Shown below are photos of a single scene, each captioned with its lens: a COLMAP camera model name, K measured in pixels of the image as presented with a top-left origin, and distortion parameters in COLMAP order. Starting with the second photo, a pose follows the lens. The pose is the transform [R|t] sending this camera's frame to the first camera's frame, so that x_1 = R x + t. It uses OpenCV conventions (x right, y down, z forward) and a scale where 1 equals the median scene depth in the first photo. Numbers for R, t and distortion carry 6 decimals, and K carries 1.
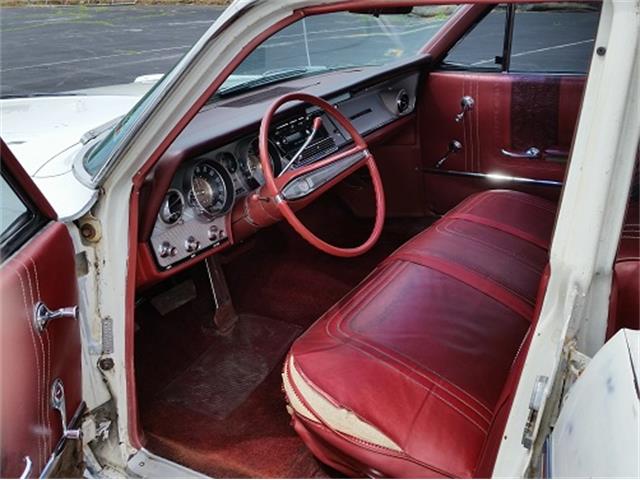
lens RADIAL K [[715.3, 0, 321.0], [0, 715.3, 227.9], [0, 0, 1]] dist [0.146716, -0.418525]
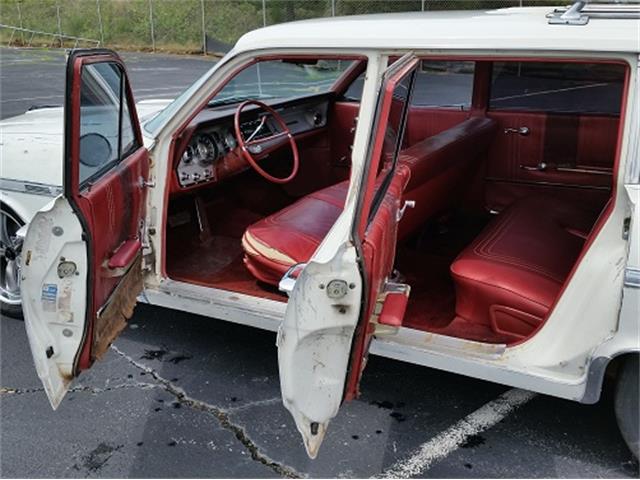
lens RADIAL K [[715.3, 0, 321.0], [0, 715.3, 227.9], [0, 0, 1]] dist [0.146716, -0.418525]
pose [[0.997016, 0.031589, 0.070437, 0.021064], [-0.026503, 0.997051, -0.072016, 0.287321], [-0.072505, 0.069935, 0.994913, -0.916561]]
